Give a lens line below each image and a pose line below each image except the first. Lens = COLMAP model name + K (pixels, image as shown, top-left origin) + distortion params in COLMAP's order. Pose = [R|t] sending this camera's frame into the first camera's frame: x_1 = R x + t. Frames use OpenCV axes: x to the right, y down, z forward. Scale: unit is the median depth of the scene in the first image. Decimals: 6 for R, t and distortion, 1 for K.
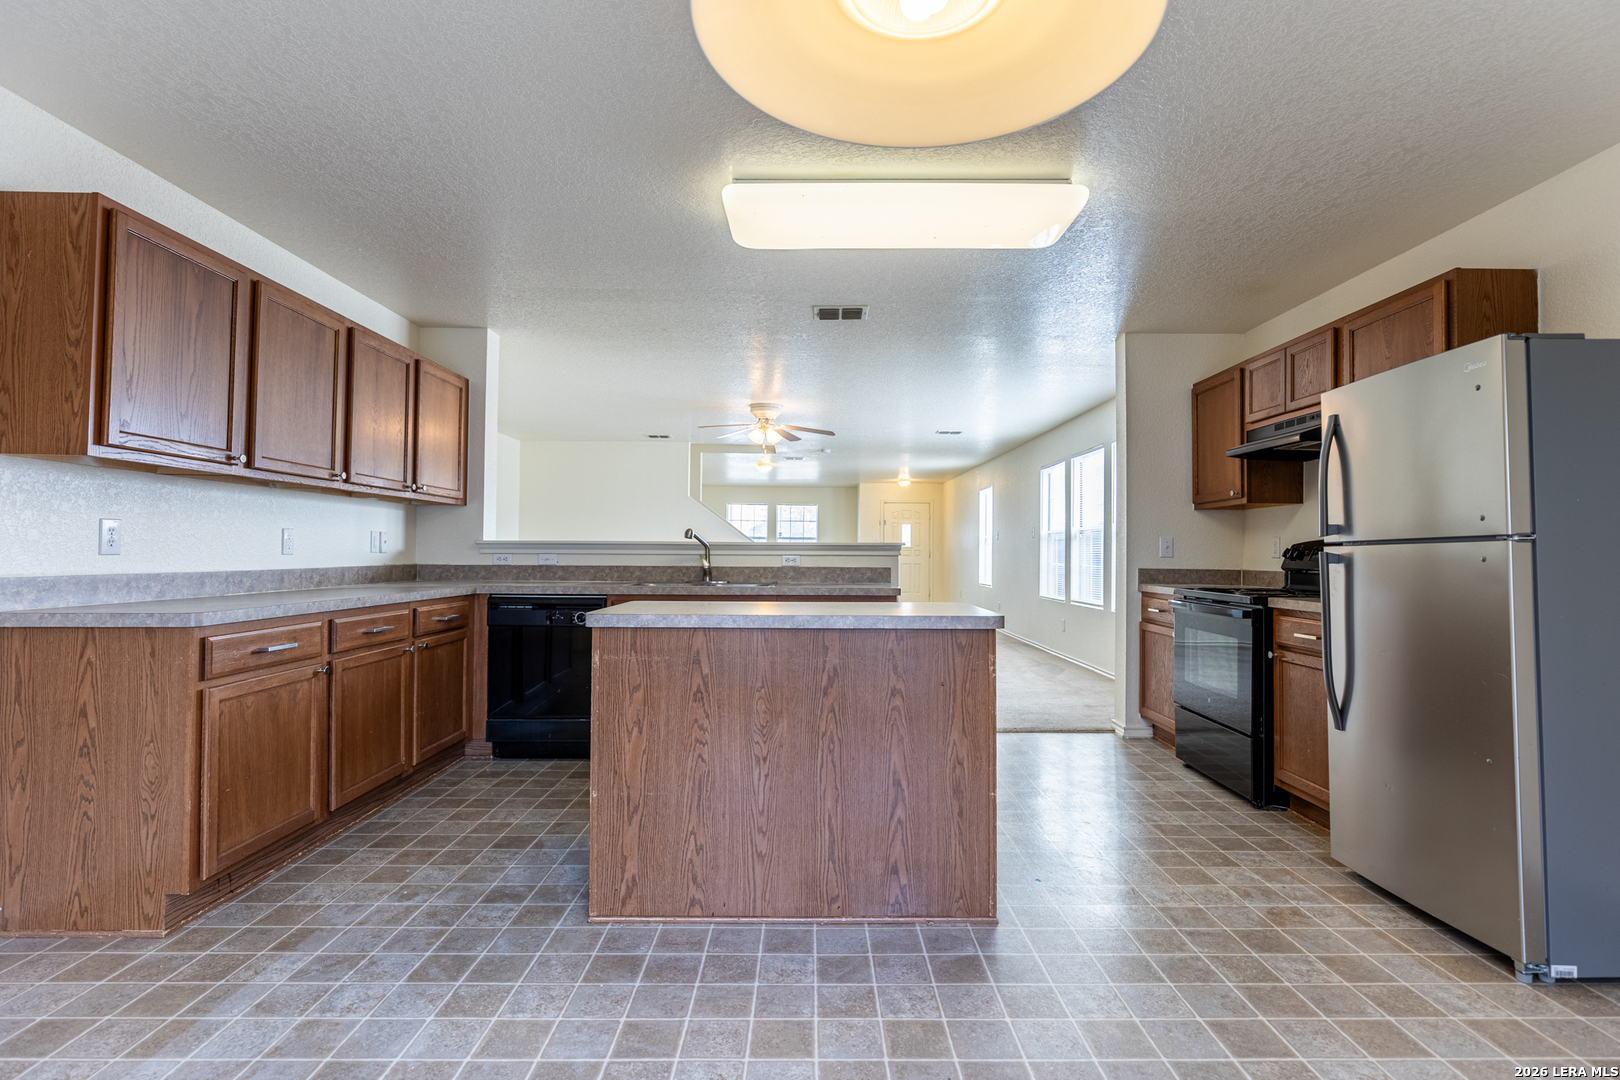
lens RADIAL K [[796.7, 0, 819.1], [0, 796.7, 539.1], [0, 0, 1]] dist [-0.000738, -0.000412]
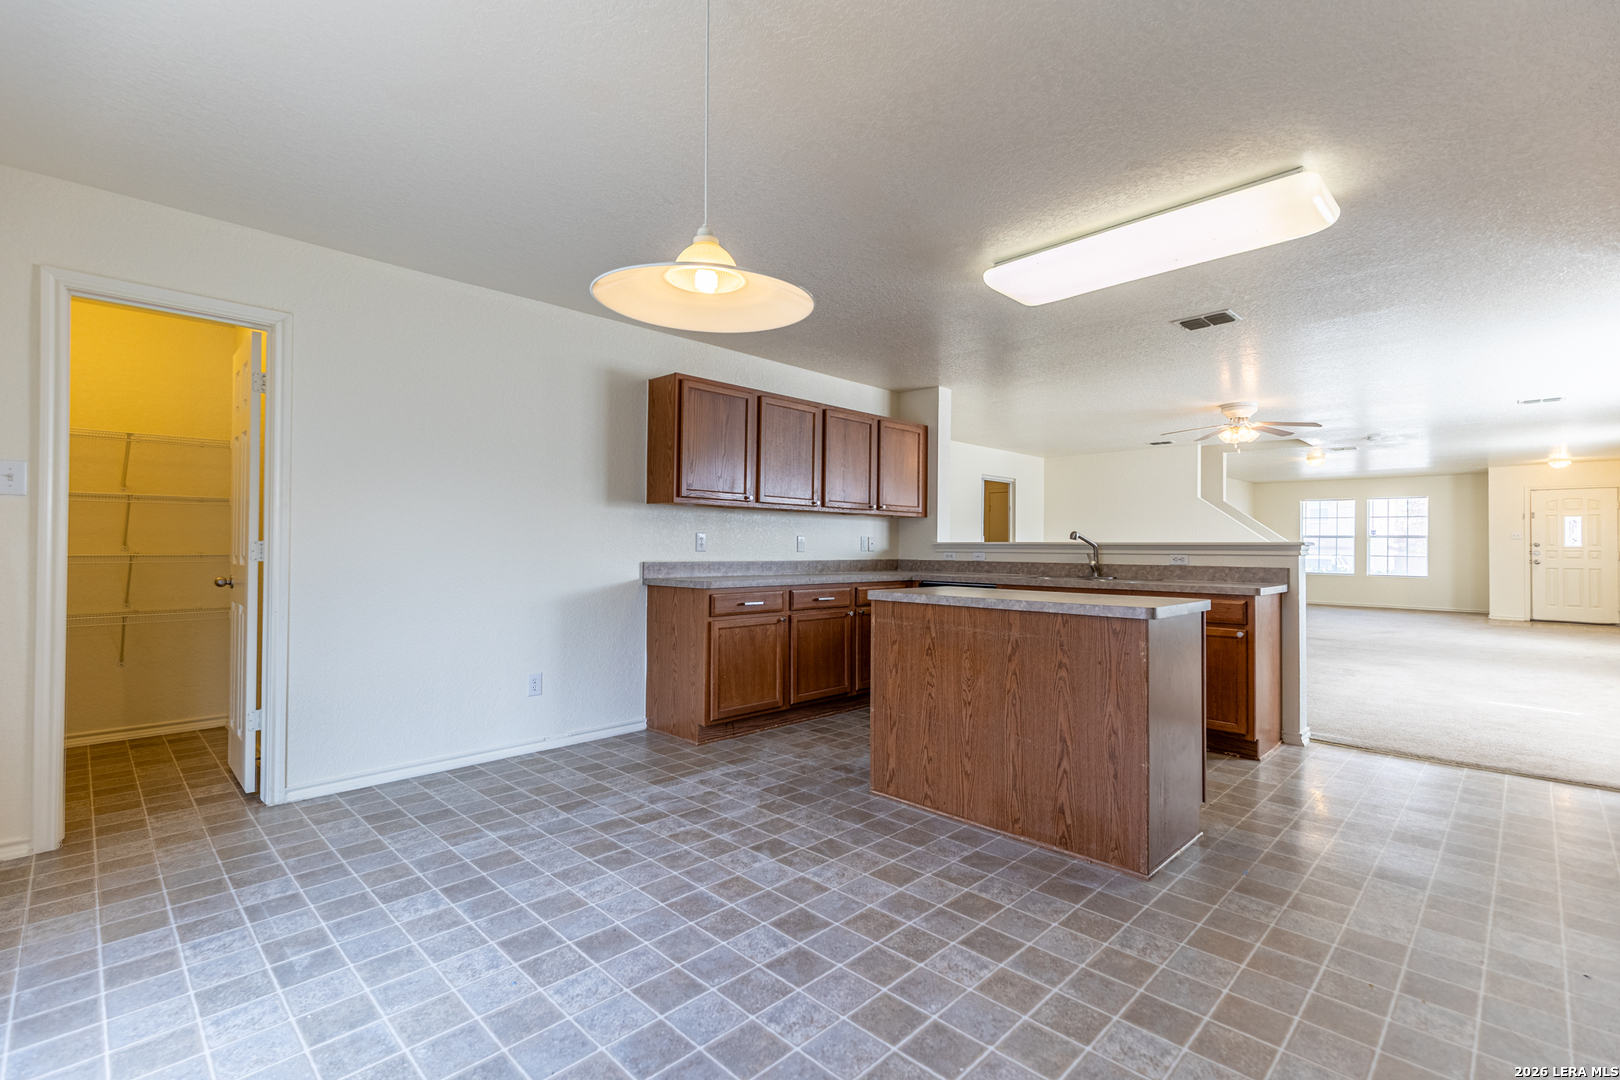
lens RADIAL K [[727.7, 0, 816.6], [0, 727.7, 539.4], [0, 0, 1]] dist [0.009172, -0.000984]
pose [[0.707539, -0.008960, -0.706618, 0.604510], [0.008291, 0.999956, -0.004377, 0.000743], [0.706626, -0.002762, 0.707582, -0.056034]]
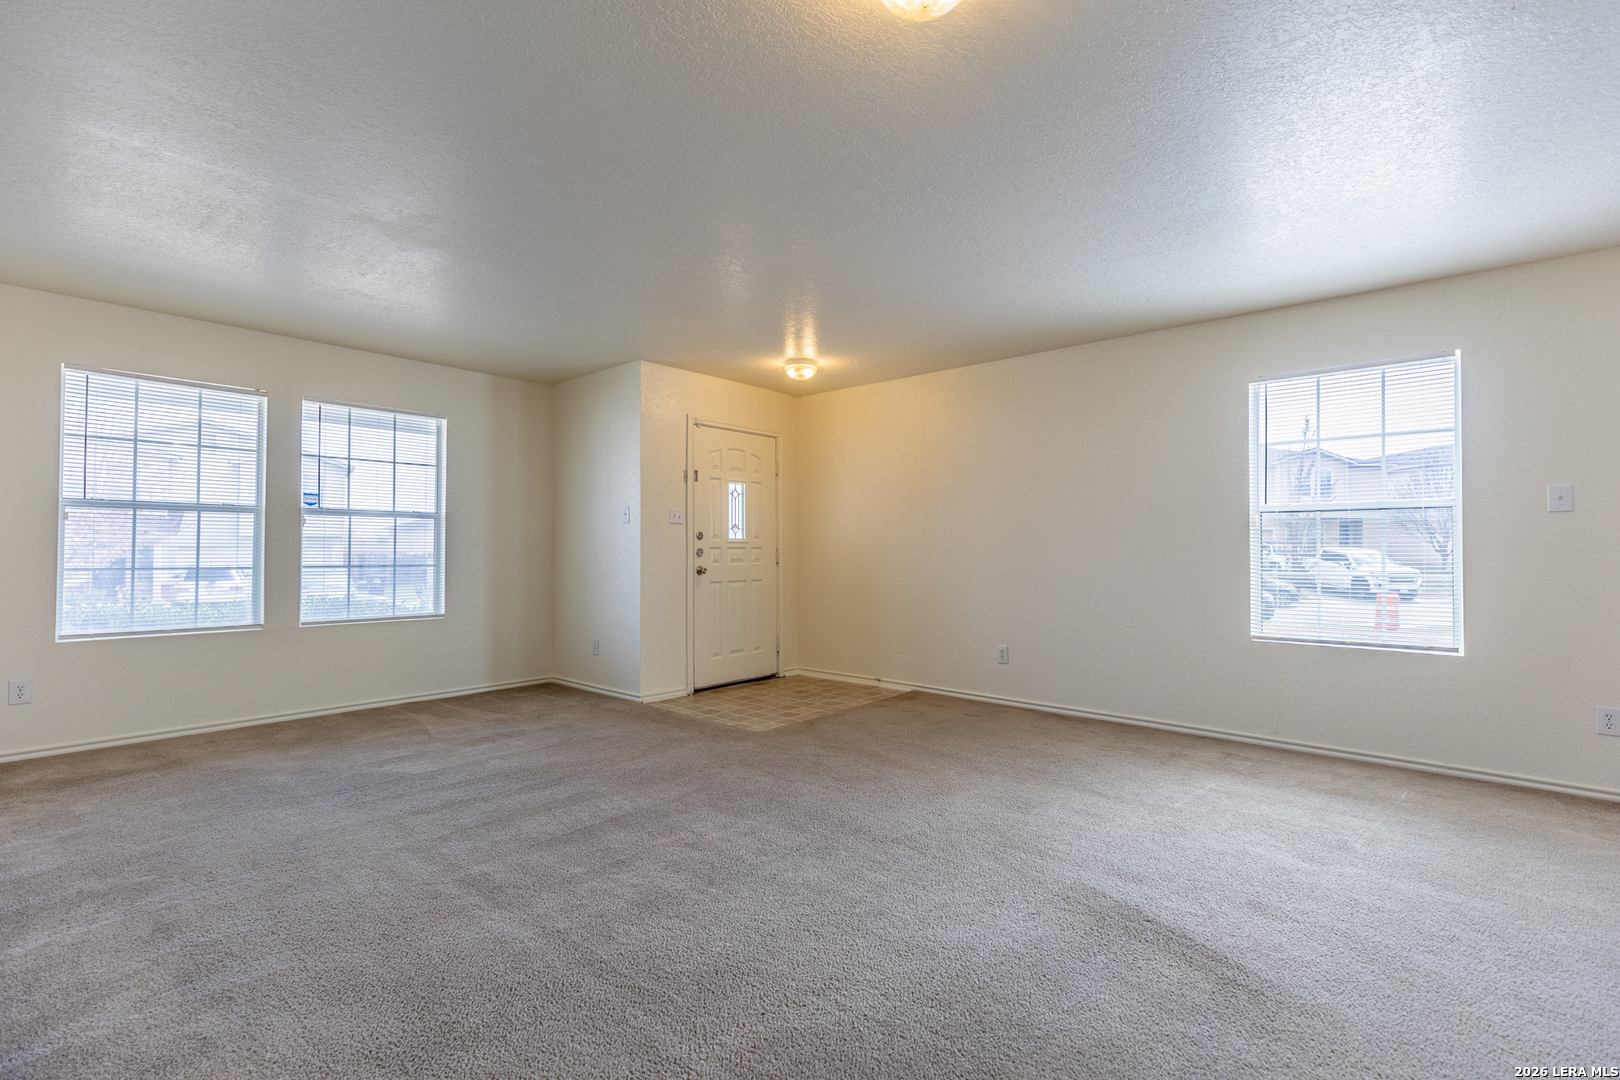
lens RADIAL K [[727.7, 0, 816.6], [0, 727.7, 539.4], [0, 0, 1]] dist [0.009172, -0.000984]
pose [[0.654979, 0.000725, 0.755647, -0.917899], [-0.003657, 0.999991, 0.002210, 0.057069], [-0.755638, -0.004211, 0.654976, 4.638490]]
